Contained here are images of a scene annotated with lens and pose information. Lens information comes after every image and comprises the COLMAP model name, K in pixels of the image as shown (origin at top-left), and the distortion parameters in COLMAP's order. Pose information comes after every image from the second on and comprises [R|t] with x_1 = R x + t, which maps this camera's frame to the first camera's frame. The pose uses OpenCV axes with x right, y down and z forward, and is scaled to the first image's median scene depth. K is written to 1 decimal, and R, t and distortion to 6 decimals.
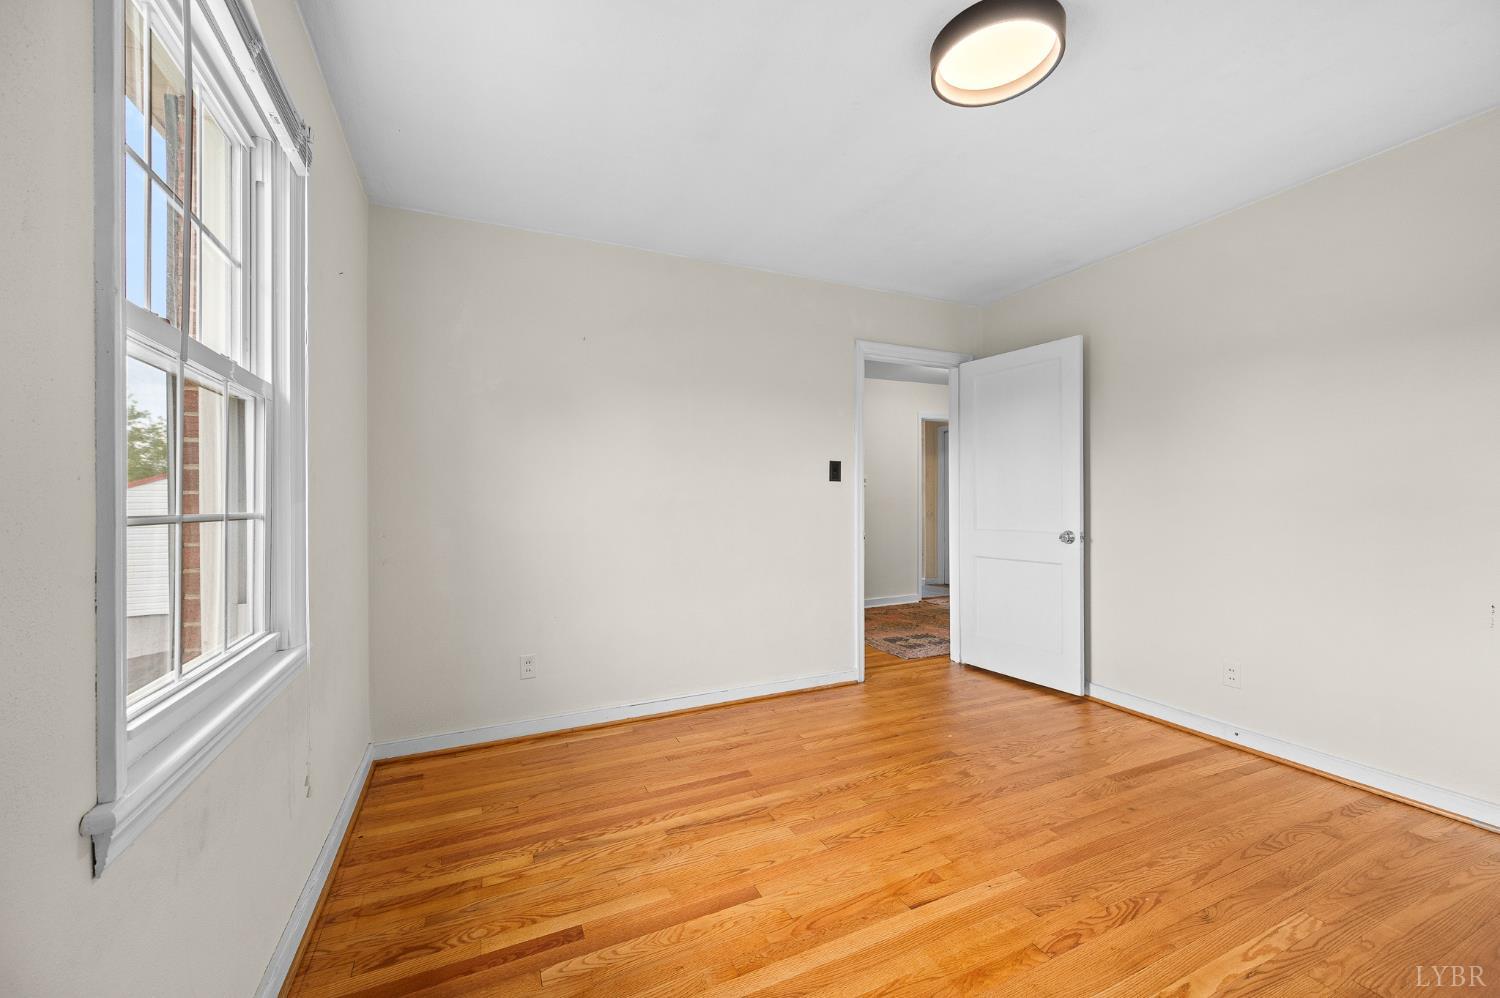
lens RADIAL K [[594.7, 0, 748.5], [0, 594.7, 501.7], [0, 0, 1]] dist [-0.000165, 0.000015]
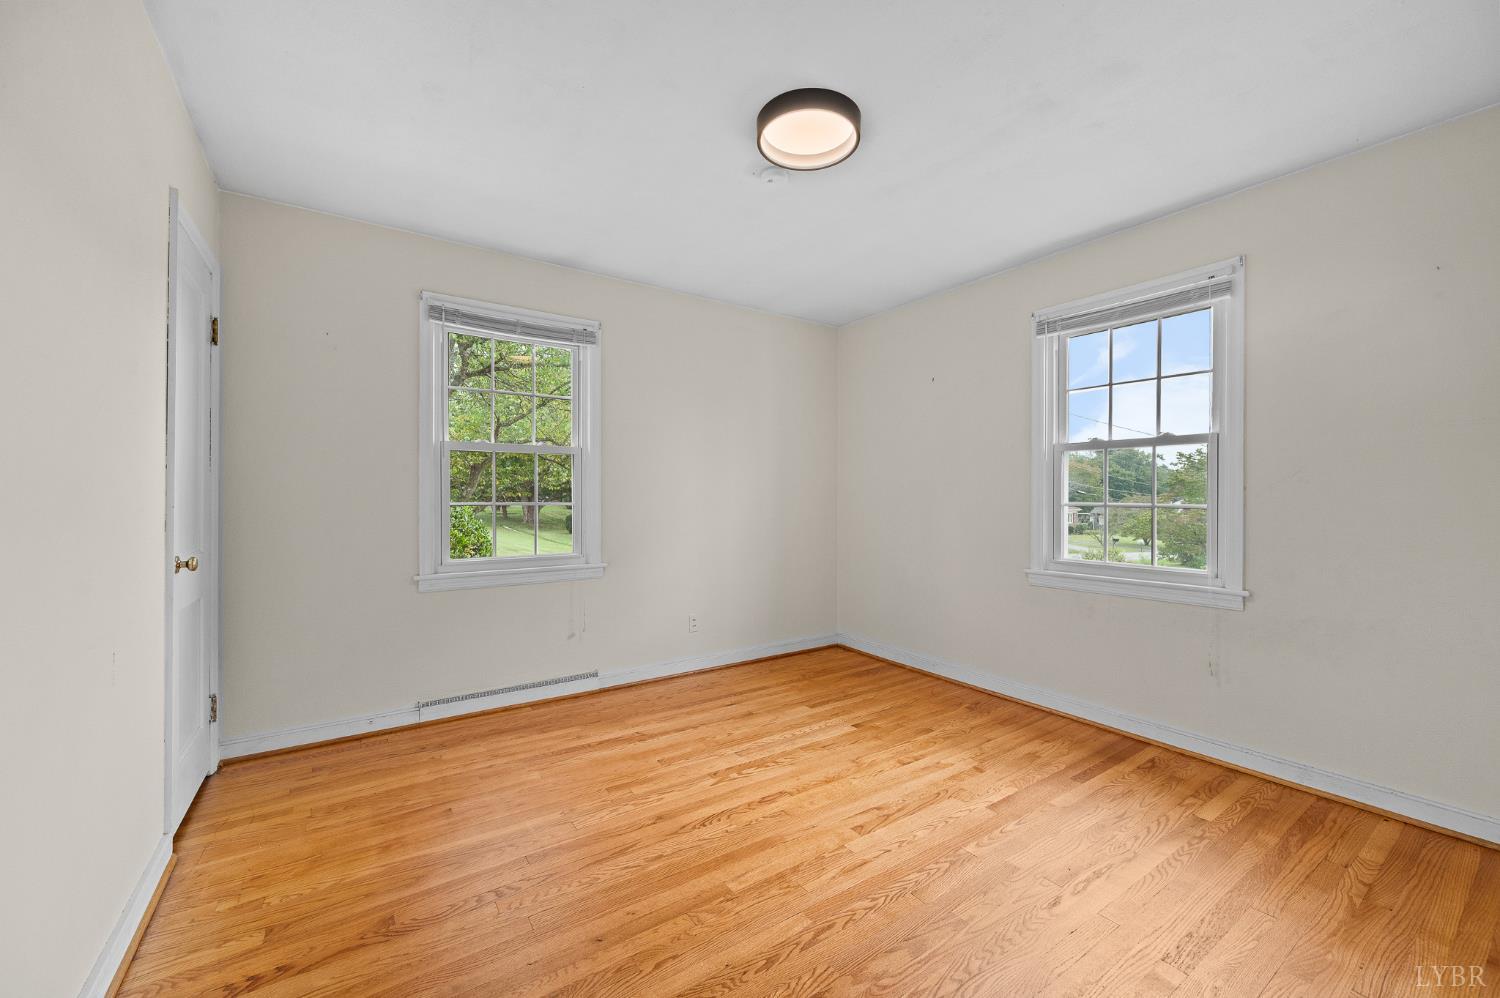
lens RADIAL K [[594.7, 0, 748.9], [0, 594.7, 501.5], [0, 0, 1]] dist [-0.000165, 0.000015]
pose [[-0.986101, 0.004864, -0.166079, 0.700610], [0.004287, 0.999983, 0.003834, -0.006489], [0.166095, 0.003069, -0.986105, 2.069599]]
